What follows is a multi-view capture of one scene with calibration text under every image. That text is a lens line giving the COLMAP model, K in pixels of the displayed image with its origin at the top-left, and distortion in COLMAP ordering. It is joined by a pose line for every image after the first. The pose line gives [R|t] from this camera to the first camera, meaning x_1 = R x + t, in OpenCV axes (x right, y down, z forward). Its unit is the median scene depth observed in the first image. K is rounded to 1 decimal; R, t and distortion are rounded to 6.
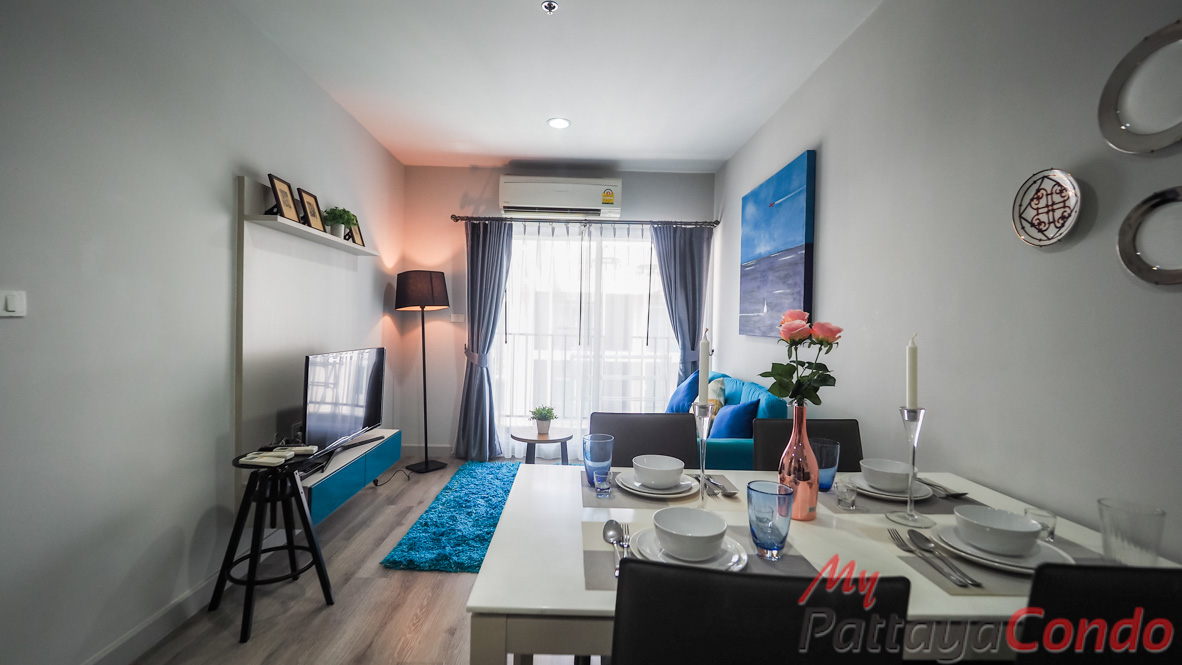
lens RADIAL K [[500.9, 0, 596.3], [0, 500.9, 328.2], [0, 0, 1]] dist [0.000929, 0.000093]
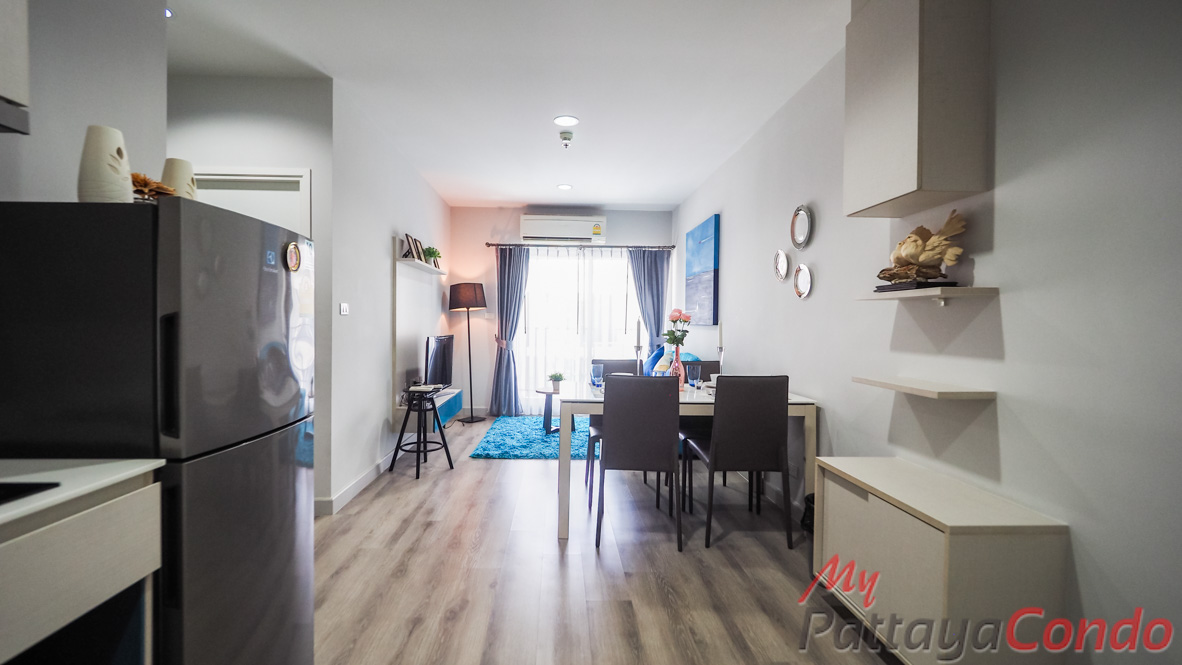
lens RADIAL K [[500.9, 0, 596.3], [0, 500.9, 328.2], [0, 0, 1]] dist [0.000929, 0.000093]
pose [[0.999601, -0.011166, 0.025957, -0.018034], [0.011081, 0.999933, 0.003424, 0.013708], [-0.025994, -0.003135, 0.999657, -0.424679]]
